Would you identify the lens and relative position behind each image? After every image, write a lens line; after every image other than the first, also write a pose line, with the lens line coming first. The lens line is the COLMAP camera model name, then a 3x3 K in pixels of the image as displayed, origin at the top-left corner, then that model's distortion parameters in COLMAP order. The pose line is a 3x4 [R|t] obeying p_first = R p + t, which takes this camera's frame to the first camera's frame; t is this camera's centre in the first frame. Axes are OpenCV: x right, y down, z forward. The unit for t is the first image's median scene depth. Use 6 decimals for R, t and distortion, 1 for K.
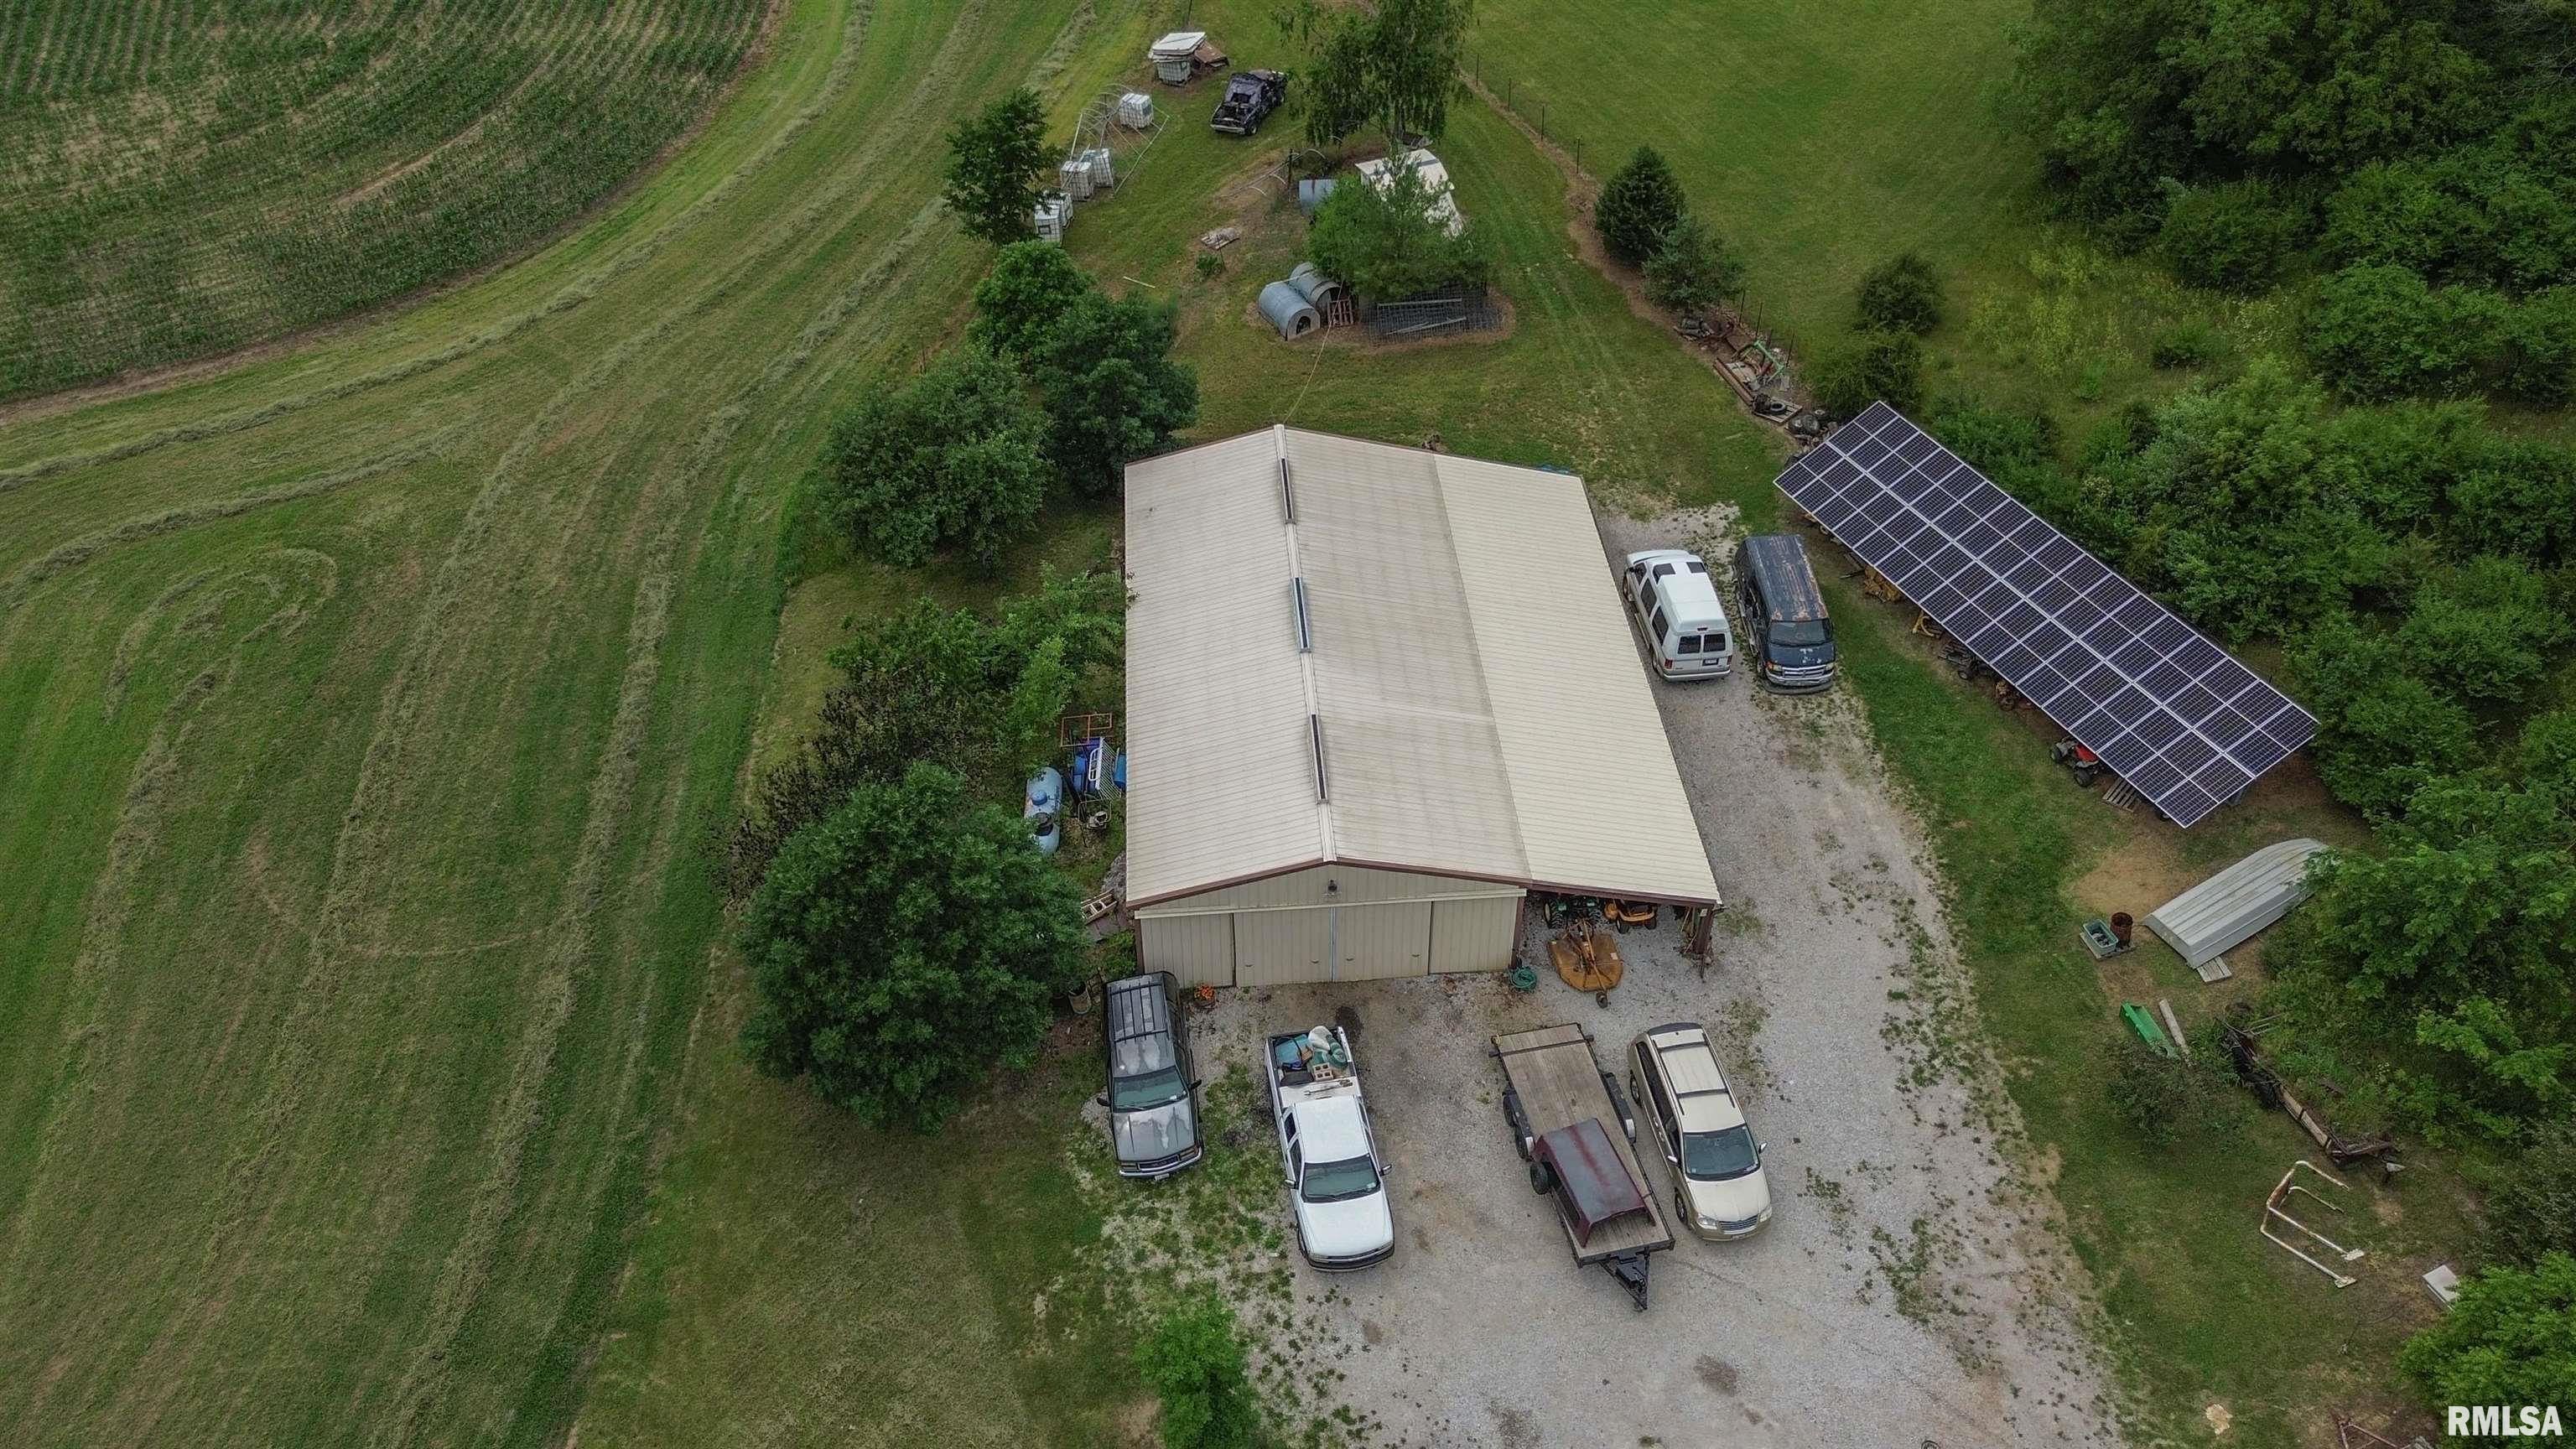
lens RADIAL K [[1821.7, 0, 1300.8], [0, 1821.7, 711.8], [0, 0, 1]] dist [0.064046, -0.057112]
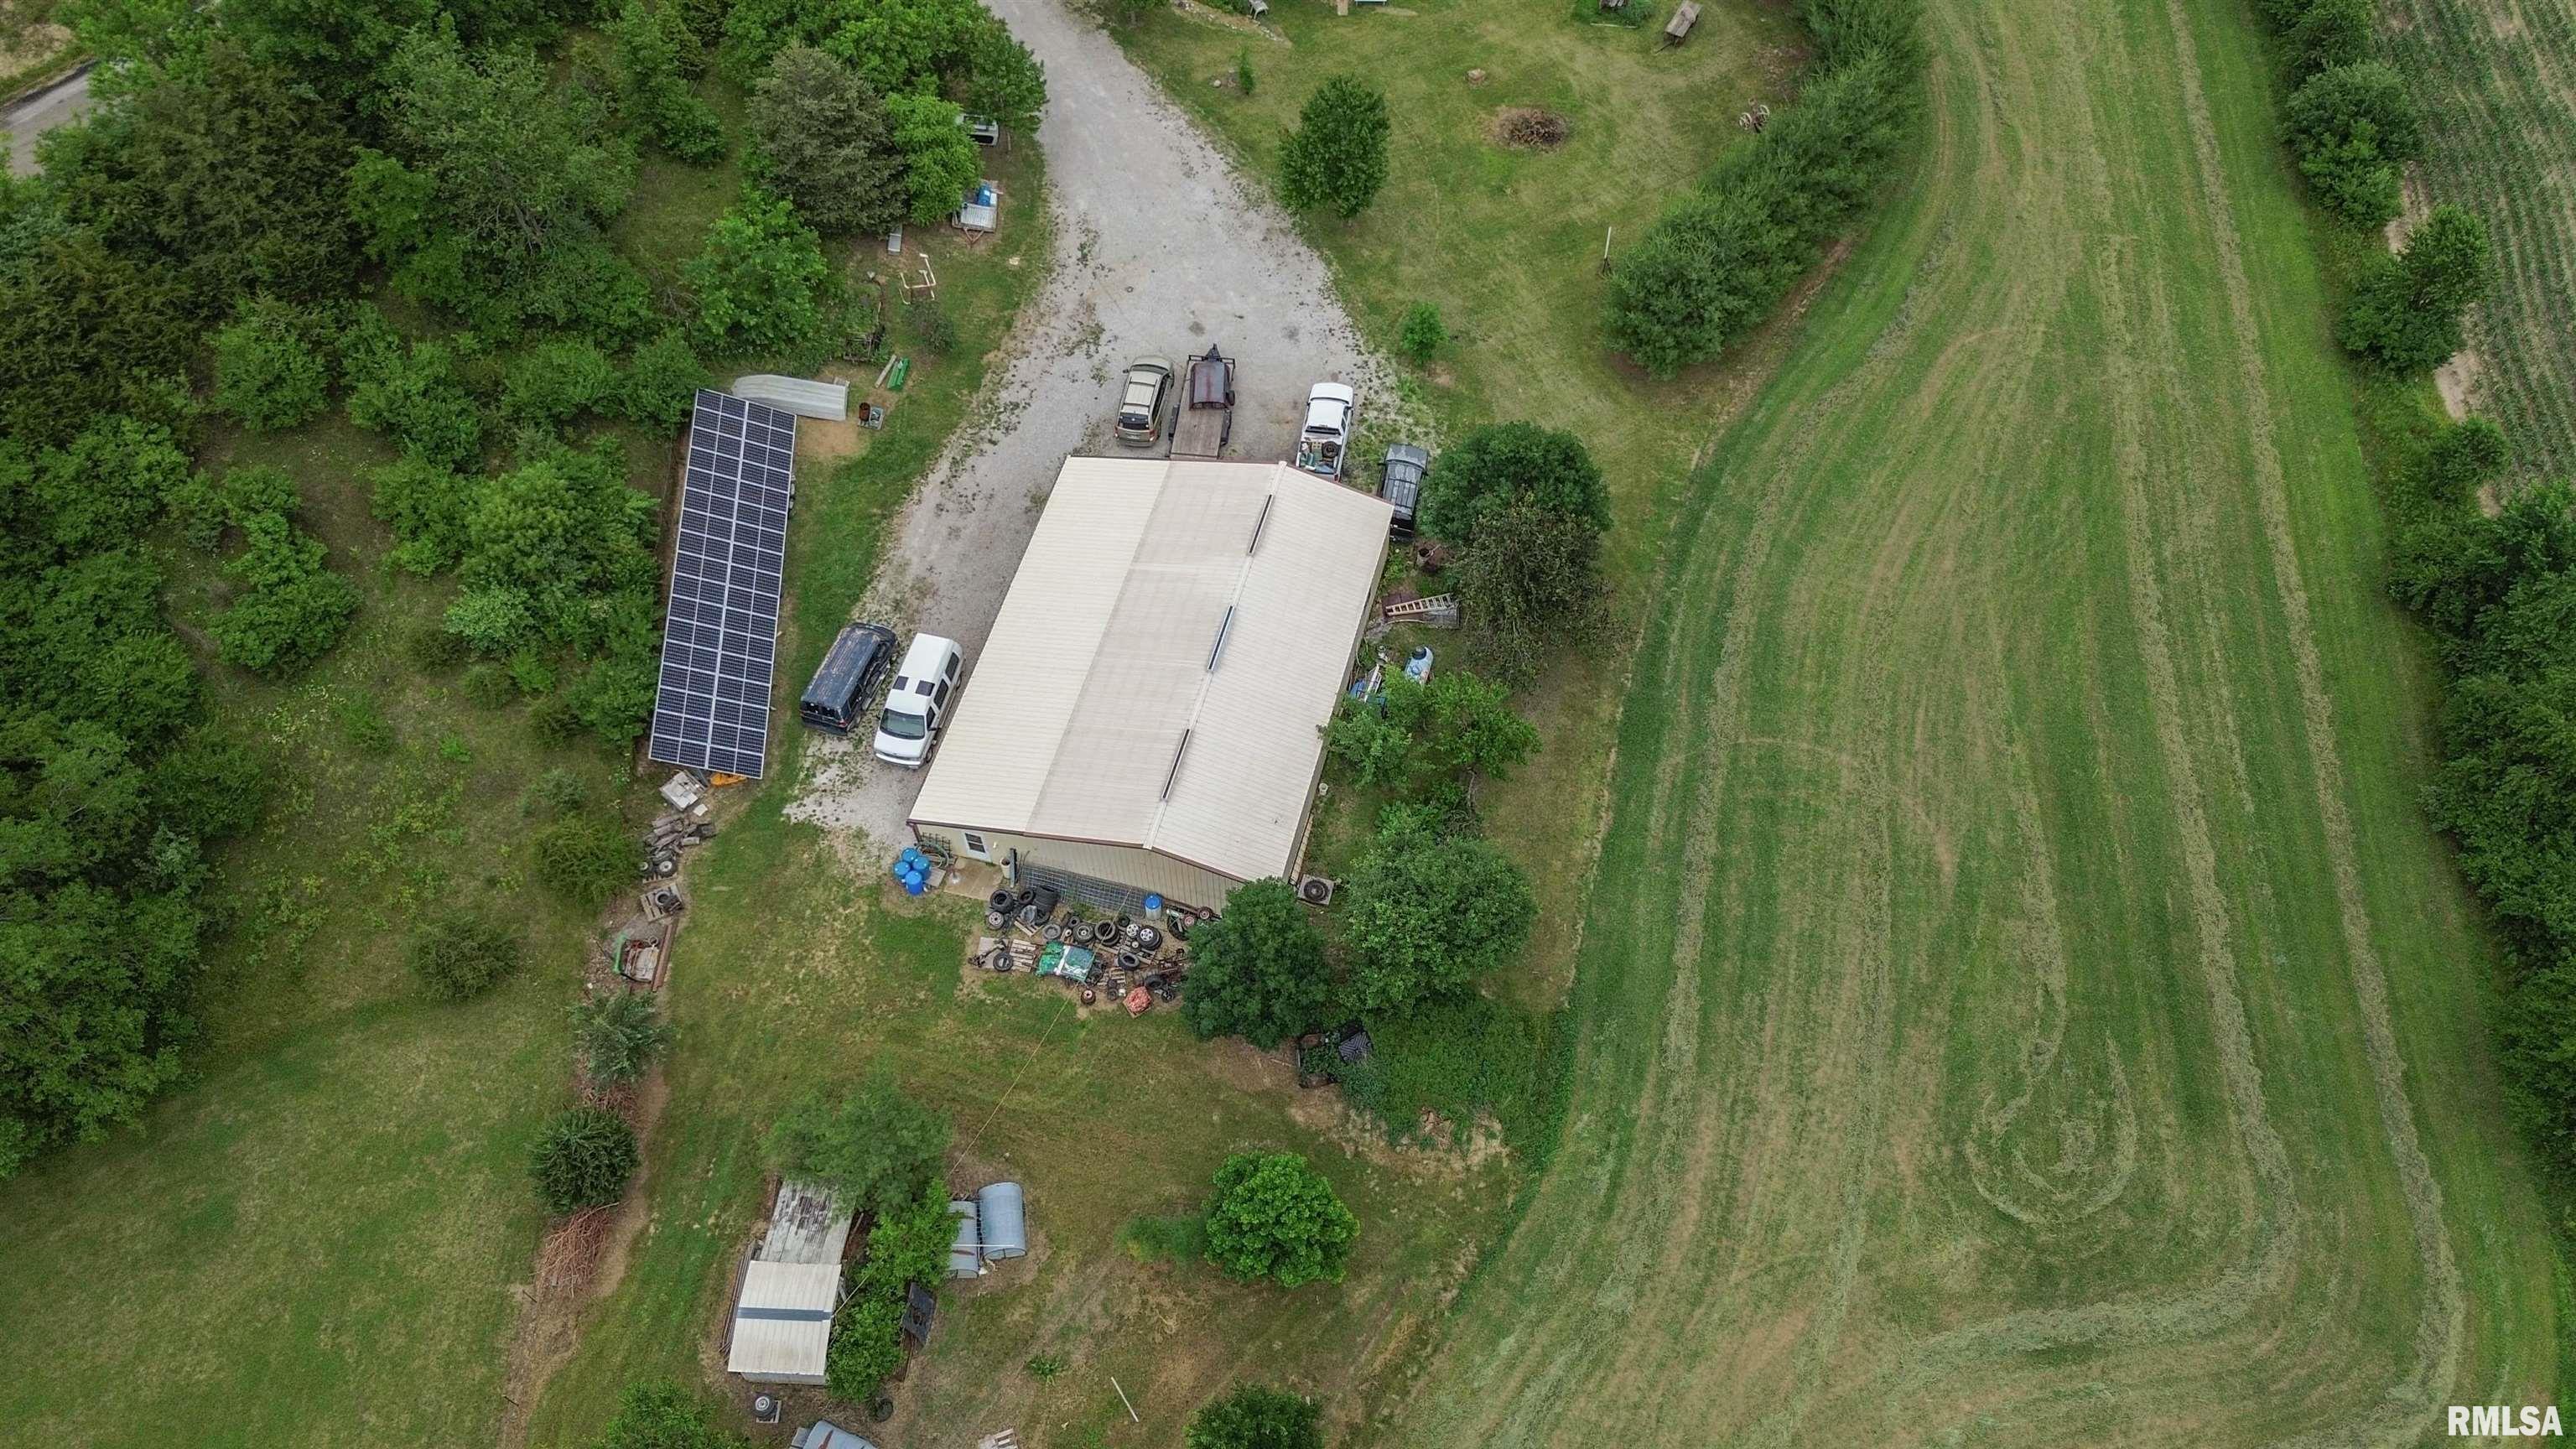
lens RADIAL K [[1821.7, 0, 1290.5], [0, 1821.7, 728.1], [0, 0, 1]] dist [0.064046, -0.057112]
pose [[-0.944041, -0.272903, 0.185229, -0.348845], [0.225719, -0.125072, 0.966130, -1.487776], [-0.240493, 0.953877, 0.179672, 0.830343]]
